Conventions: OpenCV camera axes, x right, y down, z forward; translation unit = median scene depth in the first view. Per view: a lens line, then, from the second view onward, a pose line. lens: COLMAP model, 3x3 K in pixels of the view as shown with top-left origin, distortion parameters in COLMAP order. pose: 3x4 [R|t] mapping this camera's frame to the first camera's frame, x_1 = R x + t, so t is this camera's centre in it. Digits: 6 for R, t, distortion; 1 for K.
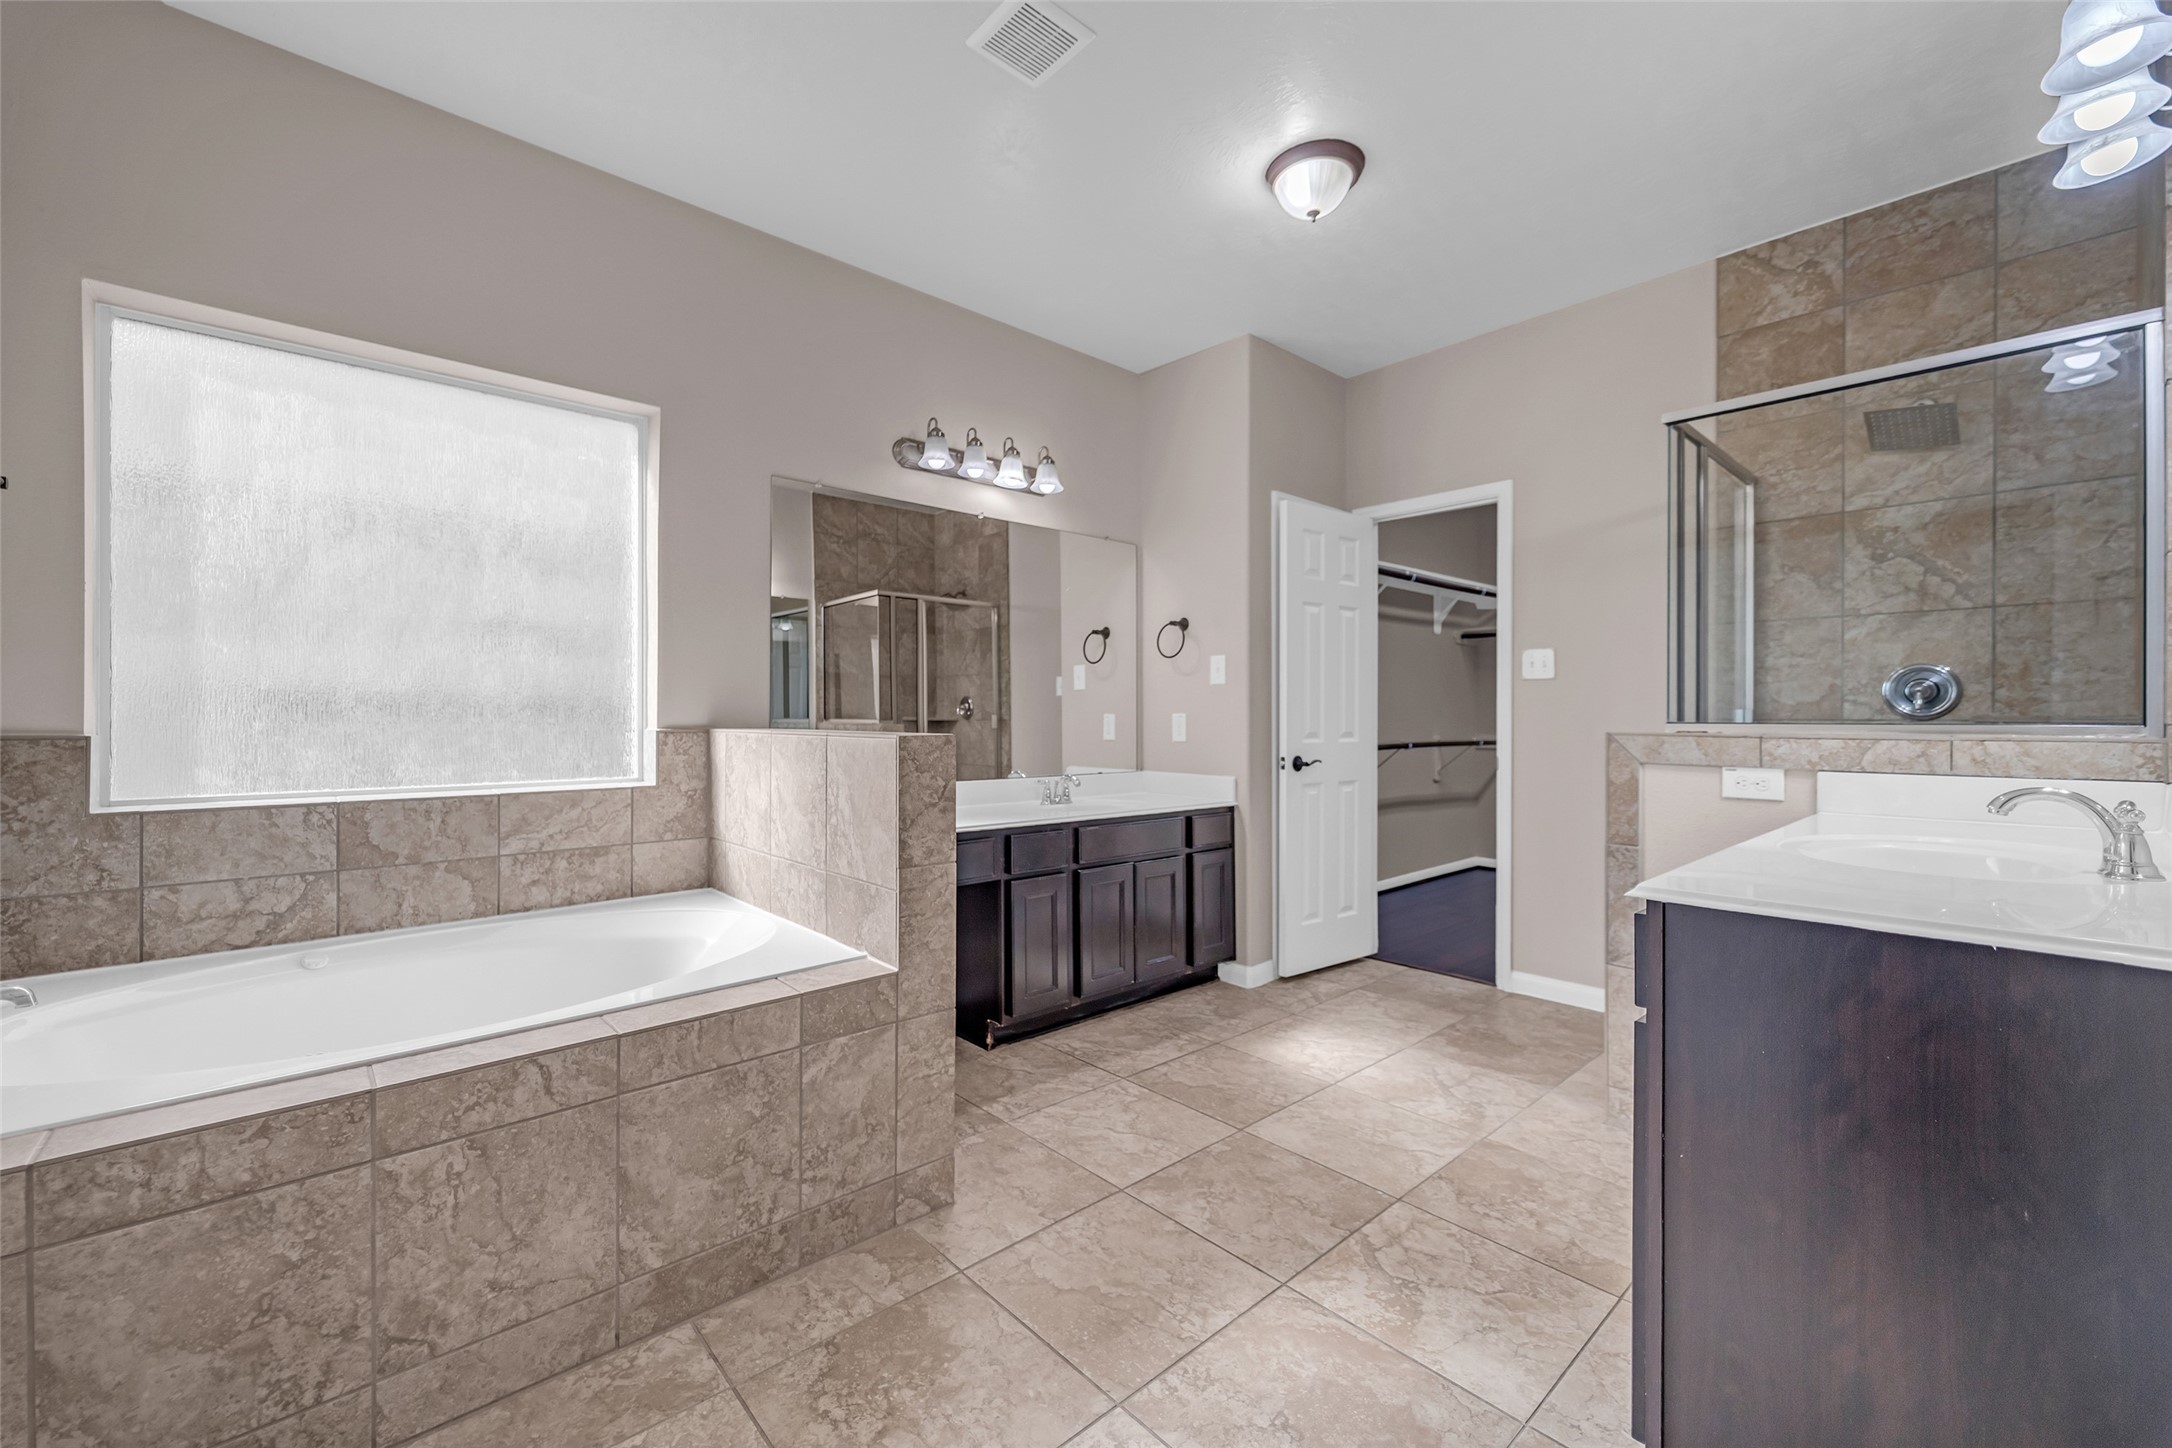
lens RADIAL K [[876.2, 0, 1075.4], [0, 876.2, 719.7], [0, 0, 1]] dist [-0.000245, -0.000447]
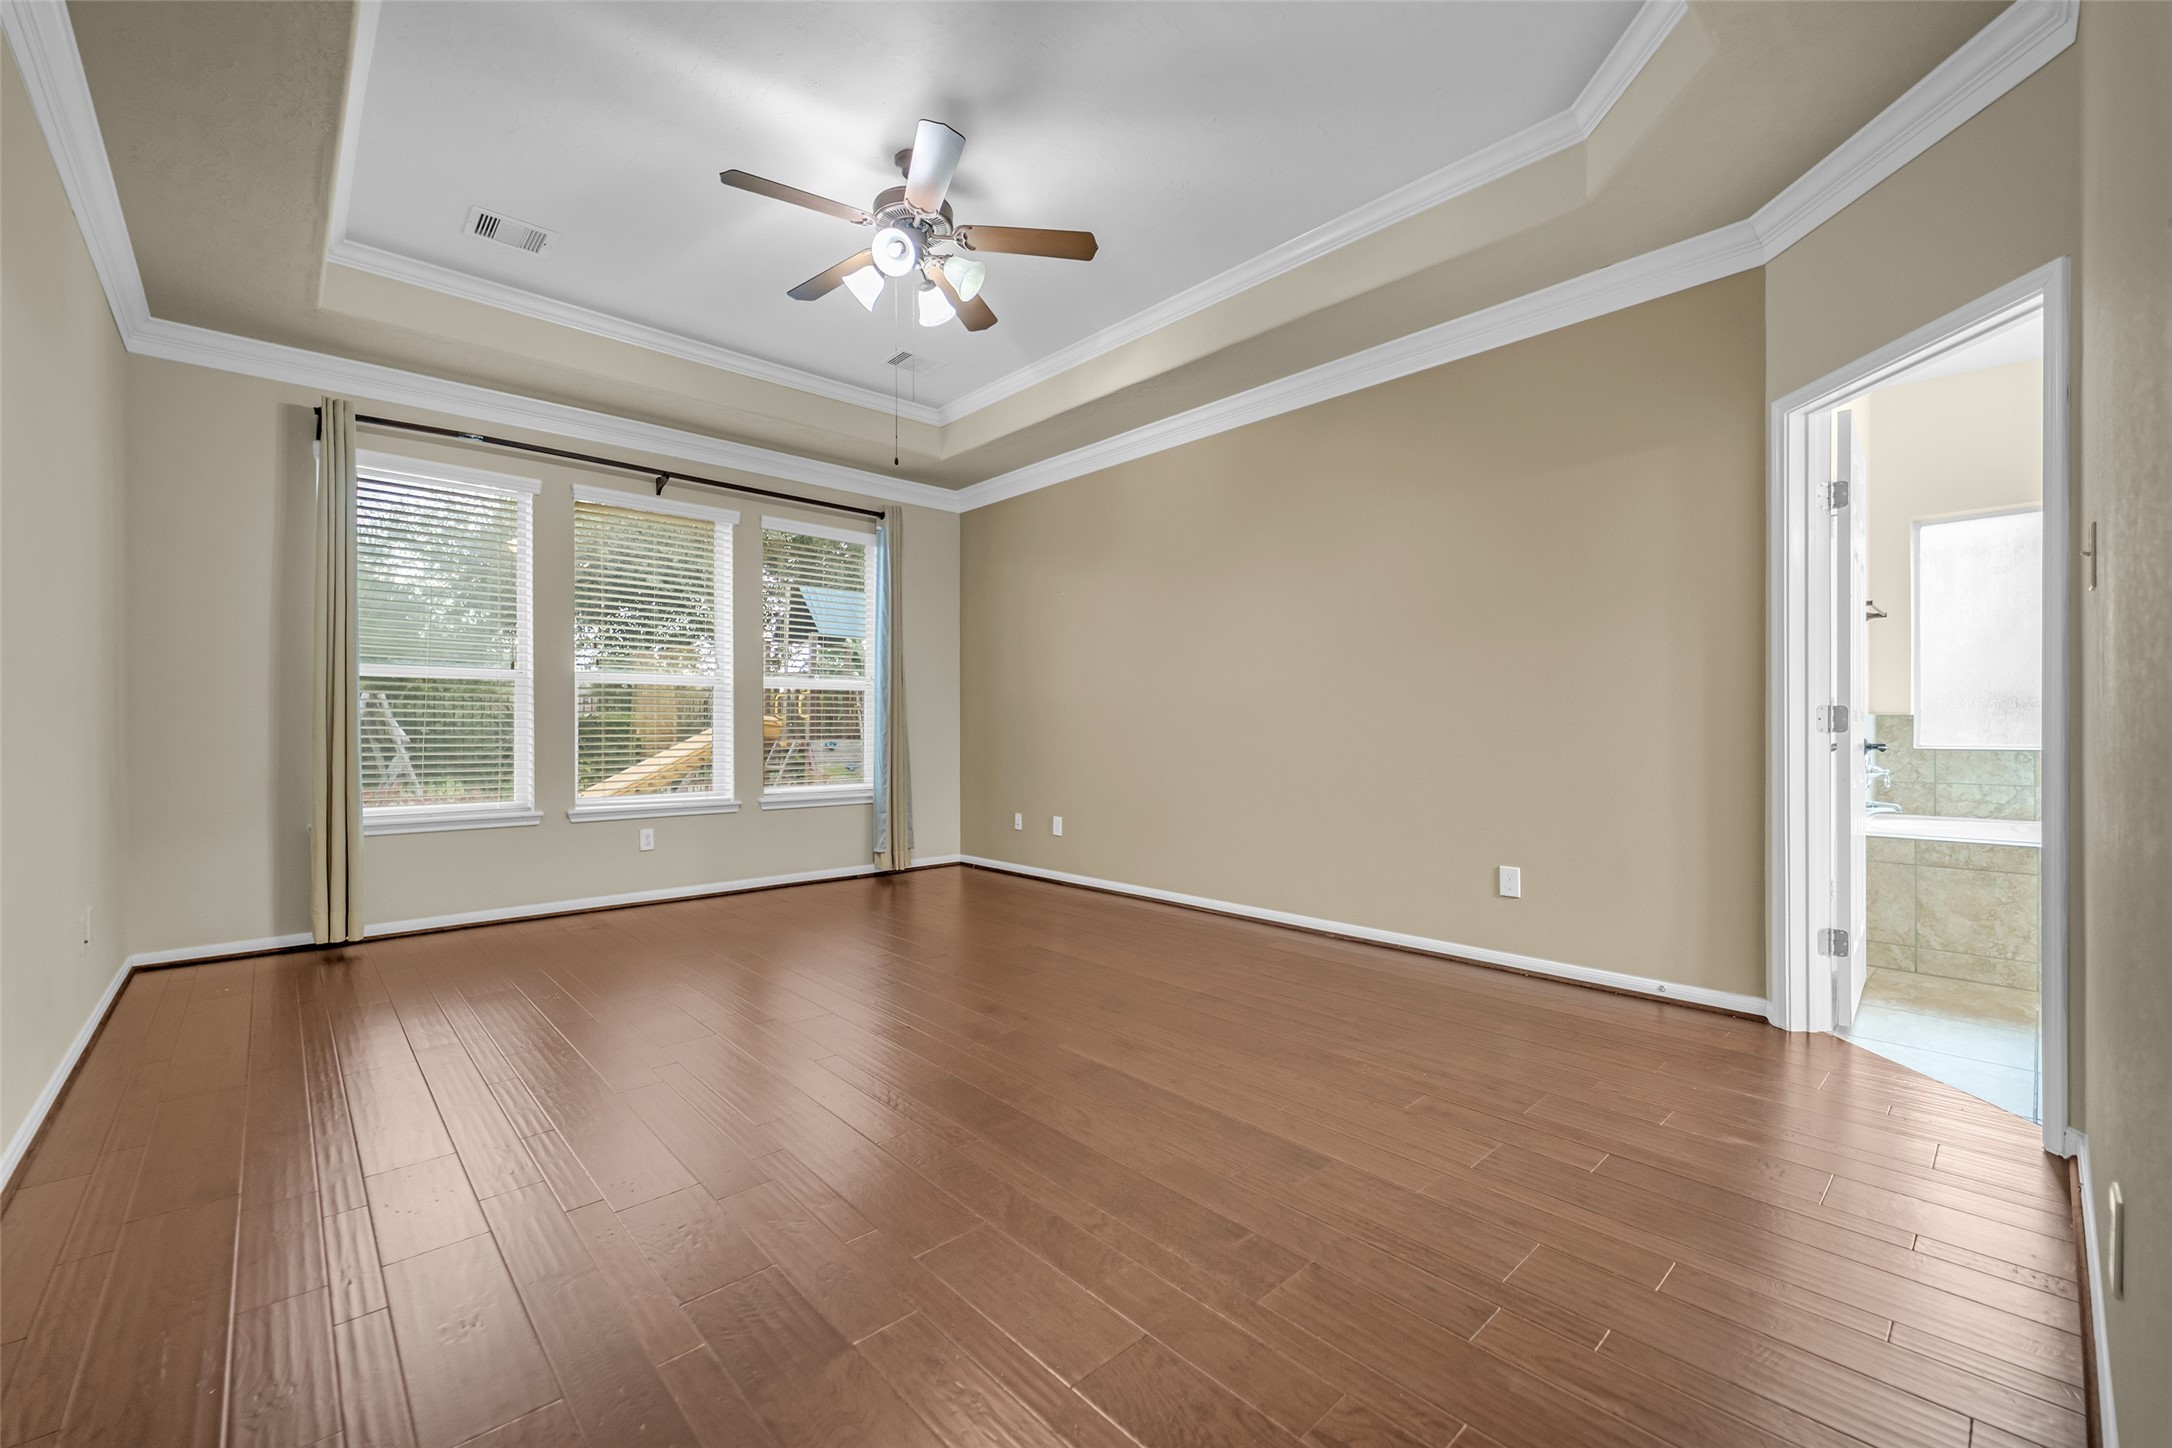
lens RADIAL K [[876.2, 0, 1085.0], [0, 876.2, 735.7], [0, 0, 1]] dist [-0.000245, -0.000447]
pose [[0.015973, 0.002055, -0.999870, 1.059621], [0.002586, 0.999994, 0.002097, 0.058937], [0.999869, -0.002619, 0.015967, -1.127702]]
